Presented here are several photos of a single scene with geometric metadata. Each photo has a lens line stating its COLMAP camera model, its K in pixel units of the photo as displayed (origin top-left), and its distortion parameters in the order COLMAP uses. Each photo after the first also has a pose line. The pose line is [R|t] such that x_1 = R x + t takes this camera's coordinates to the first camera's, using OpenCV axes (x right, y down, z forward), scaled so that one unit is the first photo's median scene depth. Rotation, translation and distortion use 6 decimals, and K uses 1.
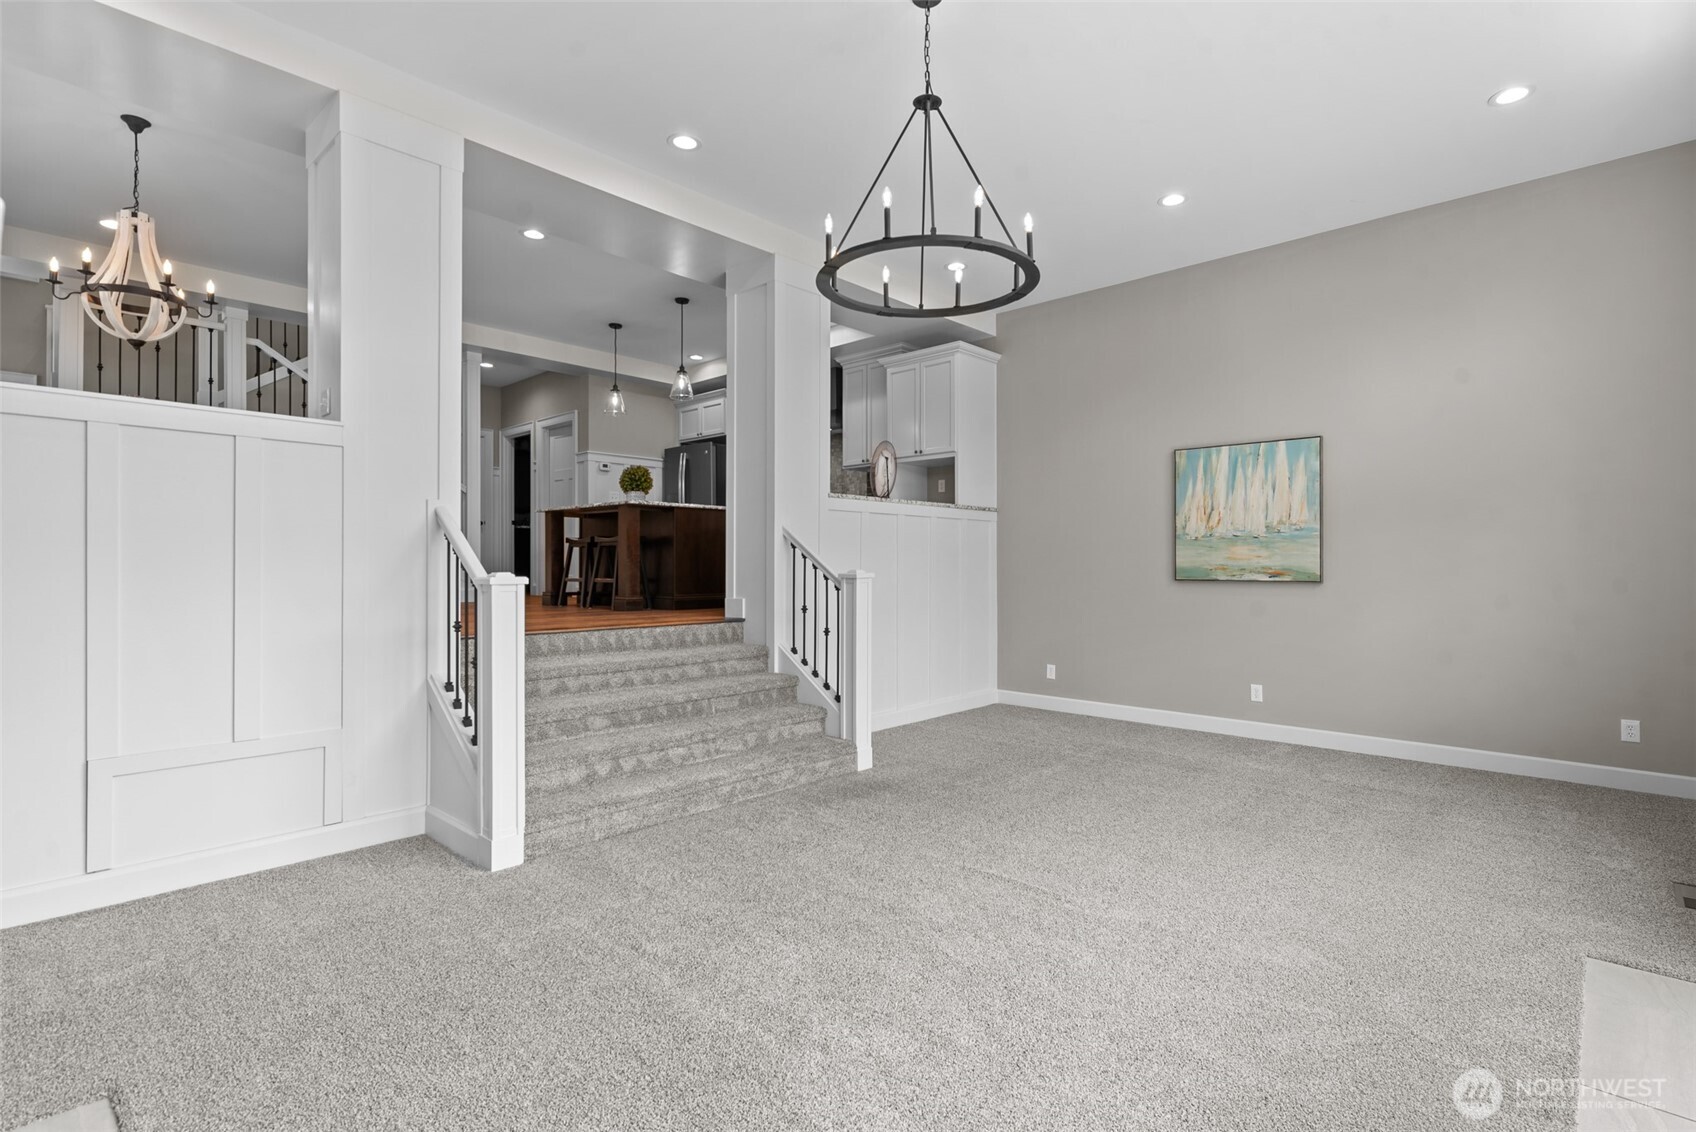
lens RADIAL K [[797.5, 0, 877.8], [0, 797.5, 553.6], [0, 0, 1]] dist [-0.005226, -0.001425]
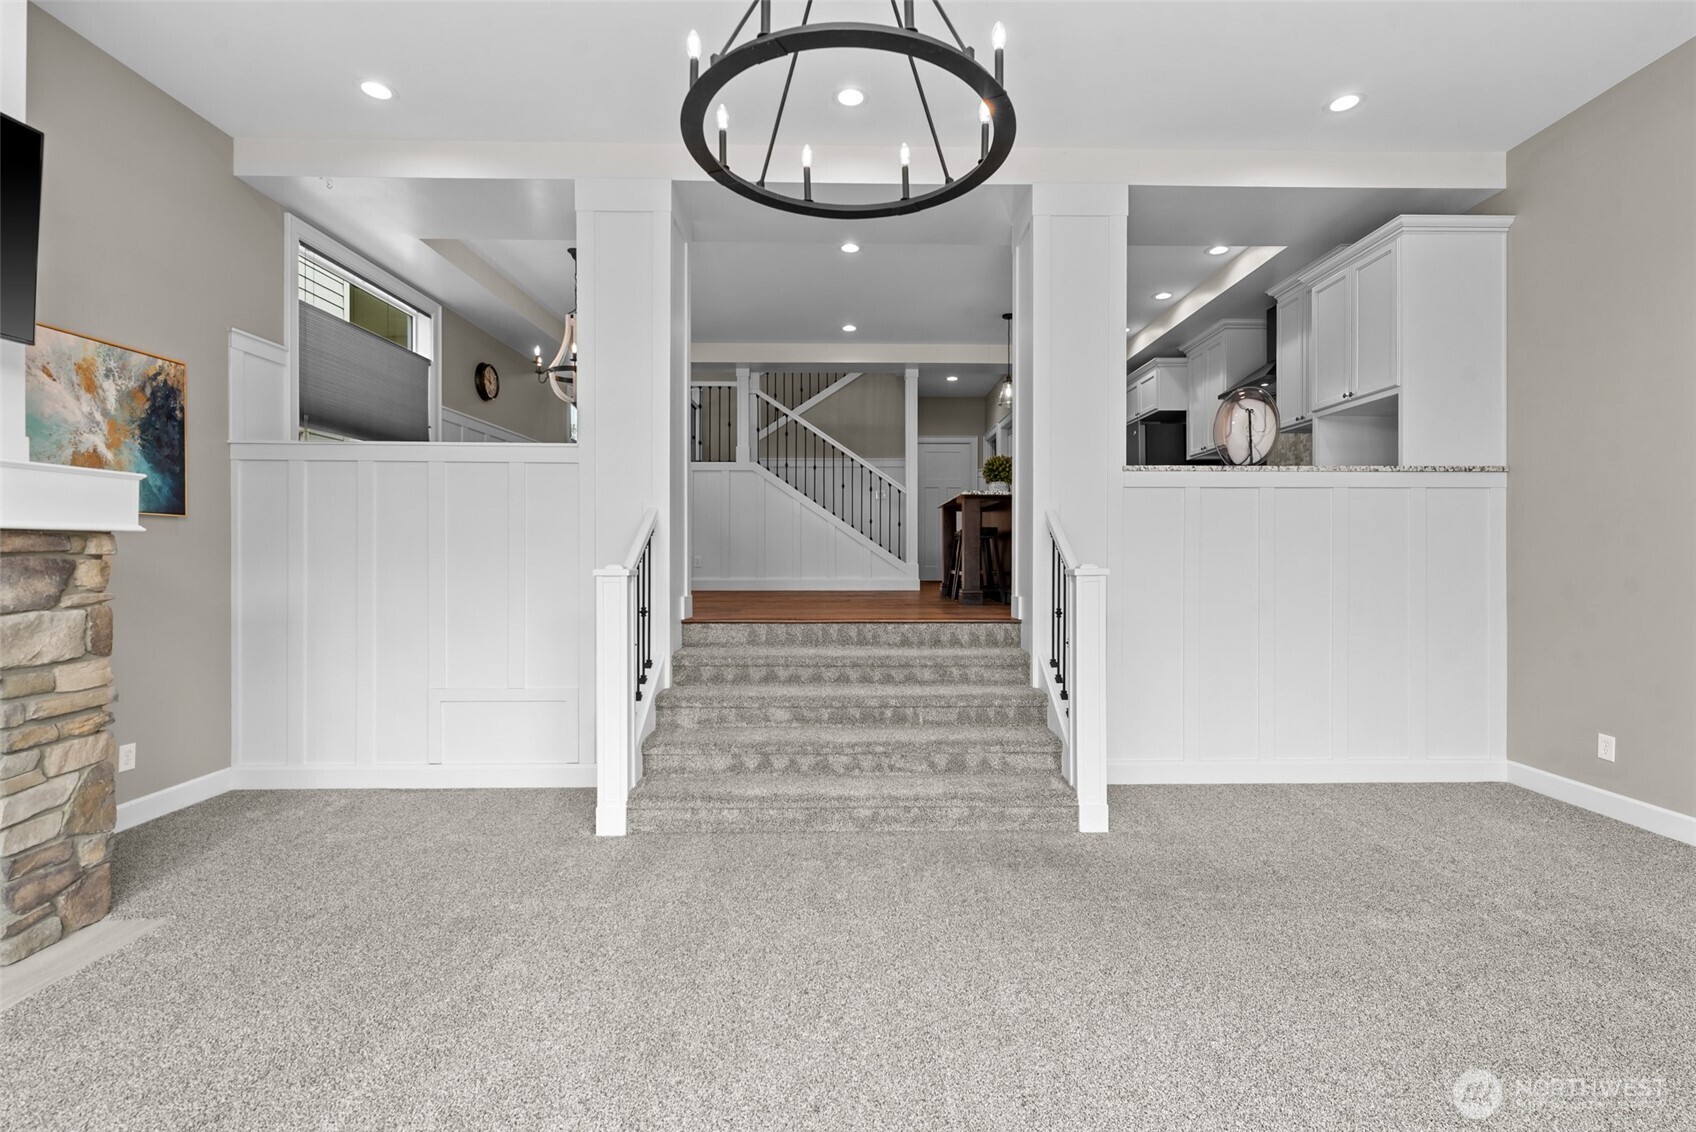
lens RADIAL K [[740.9, 0, 862.4], [0, 740.9, 552.7], [0, 0, 1]] dist [0.001412, 0.000276]
pose [[0.689245, -0.004585, -0.724514, 0.351948], [0.009603, 0.999950, 0.002808, 0.005646], [0.724465, -0.008894, 0.689254, 0.382724]]
